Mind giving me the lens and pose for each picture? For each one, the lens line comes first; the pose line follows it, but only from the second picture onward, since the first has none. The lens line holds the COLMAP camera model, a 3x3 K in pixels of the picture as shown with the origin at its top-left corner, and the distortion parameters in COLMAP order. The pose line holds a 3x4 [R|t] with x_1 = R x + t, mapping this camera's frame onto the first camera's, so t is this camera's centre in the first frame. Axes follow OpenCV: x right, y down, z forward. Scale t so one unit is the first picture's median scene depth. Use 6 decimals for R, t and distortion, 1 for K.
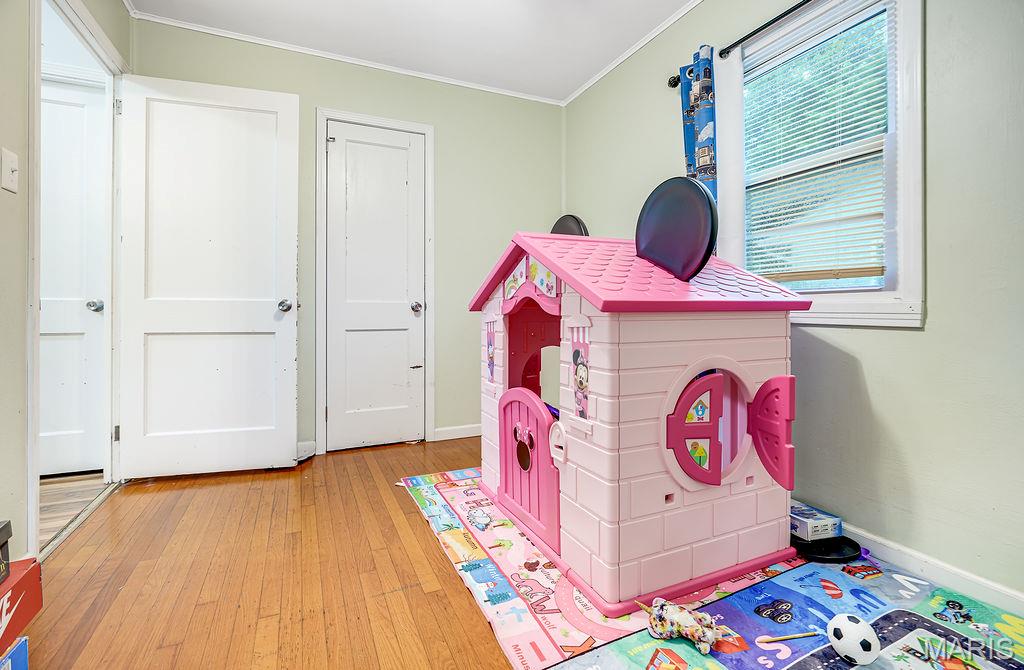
lens RADIAL K [[464.2, 0, 511.4], [0, 464.2, 308.9], [0, 0, 1]] dist [-0.001058, -0.000116]
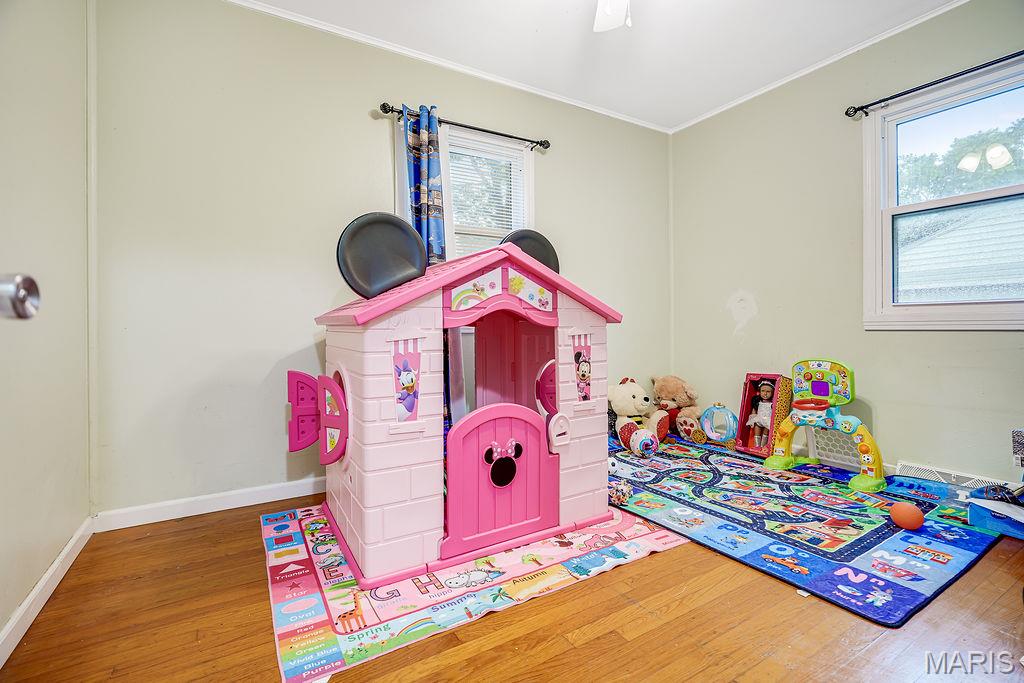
lens RADIAL K [[462.3, 0, 514.1], [0, 462.3, 325.7], [0, 0, 1]] dist [-0.001777, 0.001864]
pose [[-0.106890, -0.000870, 0.994271, -1.077747], [0.007043, 0.999974, 0.001632, 0.008758], [-0.994246, 0.007177, -0.106881, 1.234196]]
